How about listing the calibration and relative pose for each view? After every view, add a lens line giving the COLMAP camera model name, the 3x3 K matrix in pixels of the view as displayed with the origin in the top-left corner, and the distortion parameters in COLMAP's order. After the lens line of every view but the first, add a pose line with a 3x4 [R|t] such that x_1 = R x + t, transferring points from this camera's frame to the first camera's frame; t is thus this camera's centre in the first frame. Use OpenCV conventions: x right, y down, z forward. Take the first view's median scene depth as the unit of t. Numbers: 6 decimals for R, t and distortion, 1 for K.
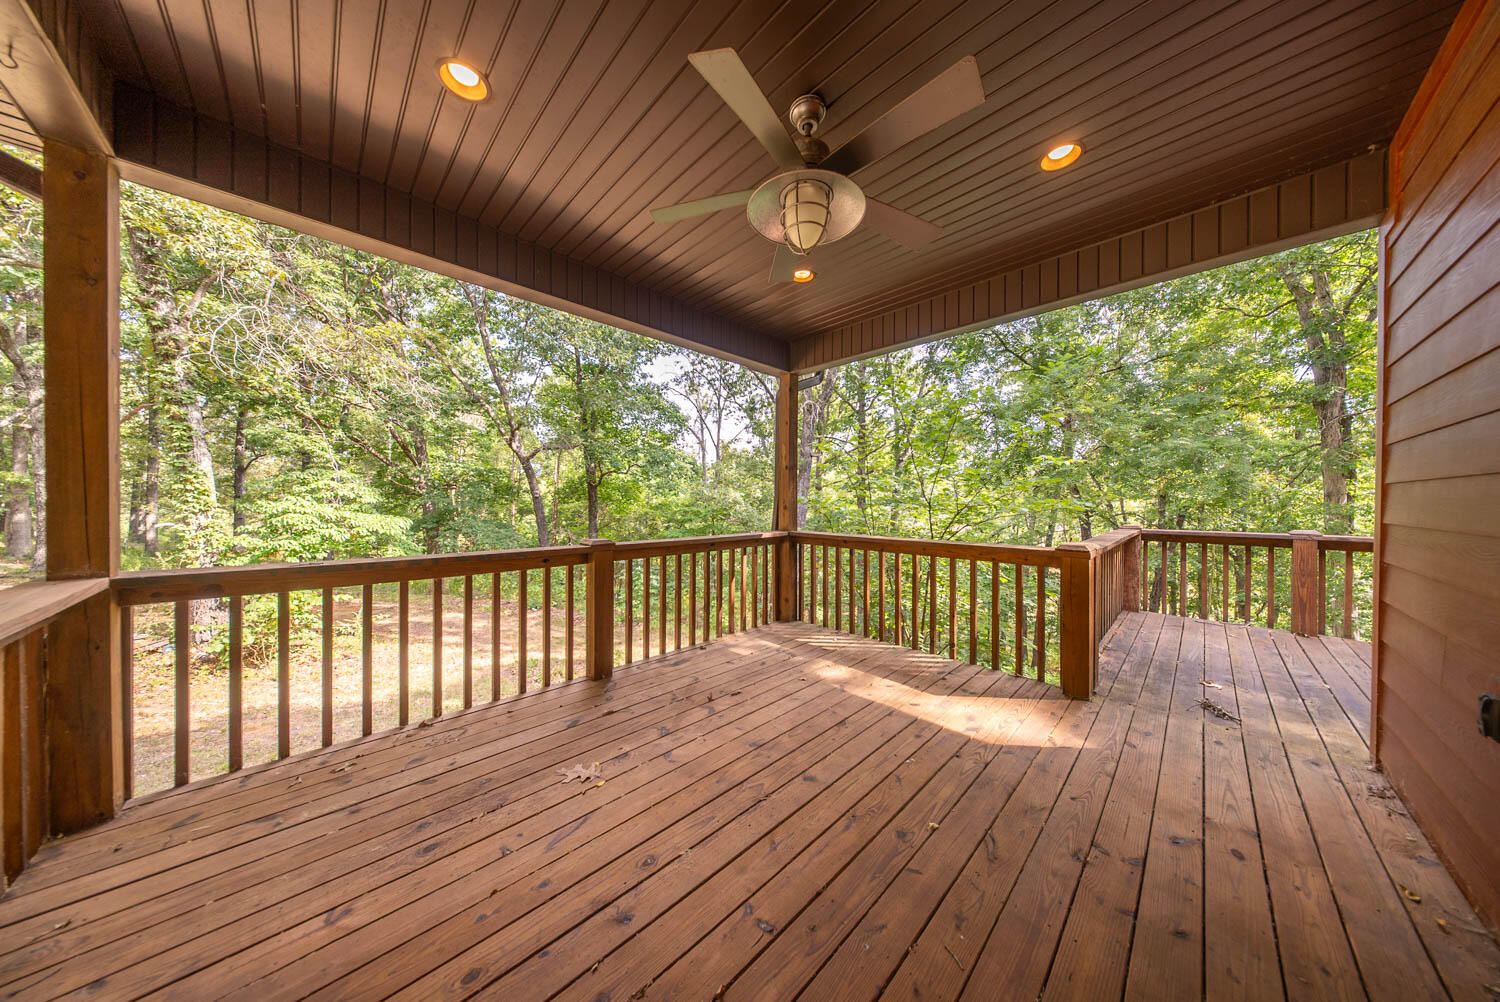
lens RADIAL K [[443.3, 0, 747.2], [0, 443.3, 500.4], [0, 0, 1]] dist [0.003654, -0.001516]
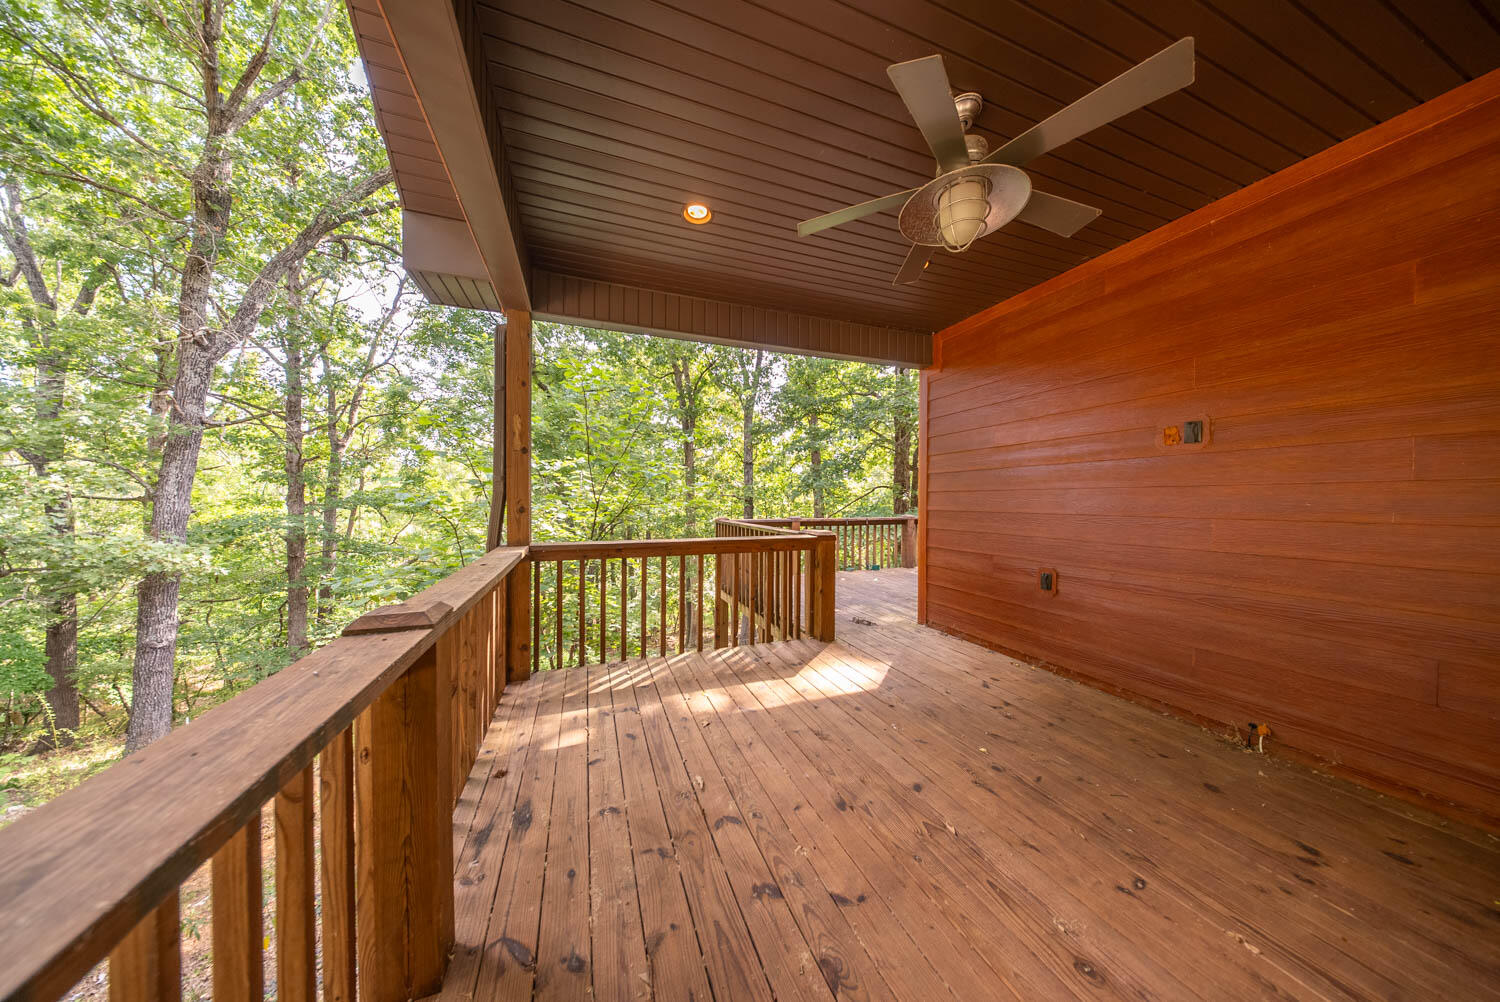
lens RADIAL K [[443.3, 0, 749.1], [0, 443.3, 506.8], [0, 0, 1]] dist [0.003654, -0.001516]
pose [[0.393088, -0.013773, 0.919398, -0.447117], [-0.000797, 0.999882, 0.015320, 0.001989], [-0.919500, -0.006755, 0.393031, 0.486783]]
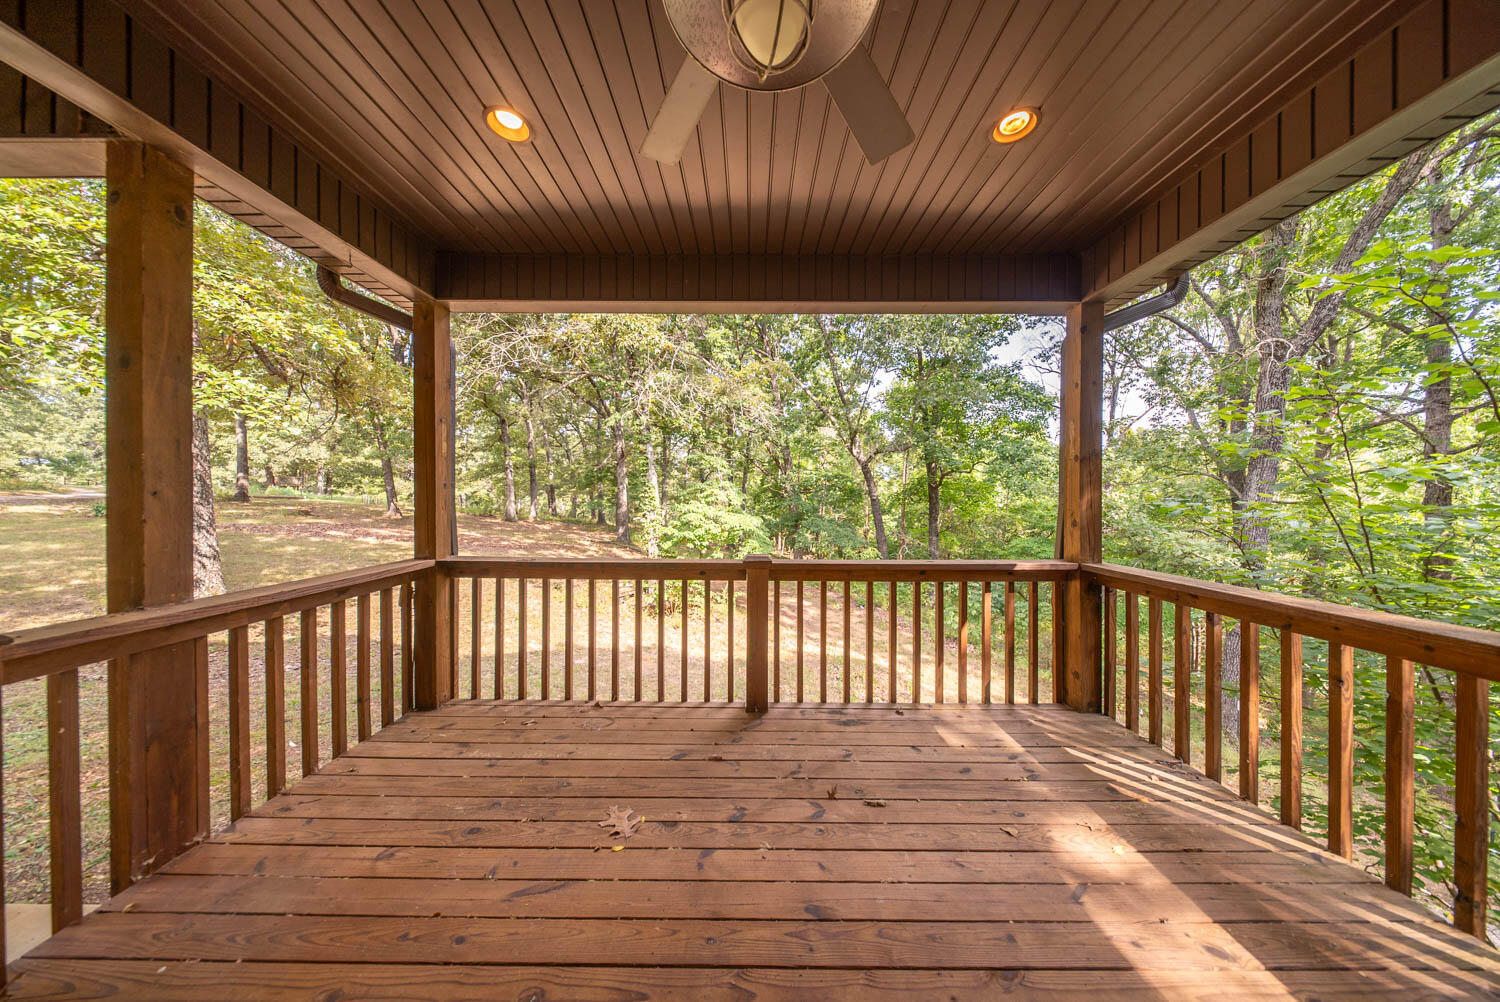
lens RADIAL K [[443.3, 0, 746.2], [0, 443.3, 503.9], [0, 0, 1]] dist [0.003654, -0.001516]
pose [[0.711601, 0.003914, -0.702573, 0.222987], [0.000217, 0.999983, 0.005790, -0.016855], [0.702583, -0.004273, 0.711589, 0.280275]]
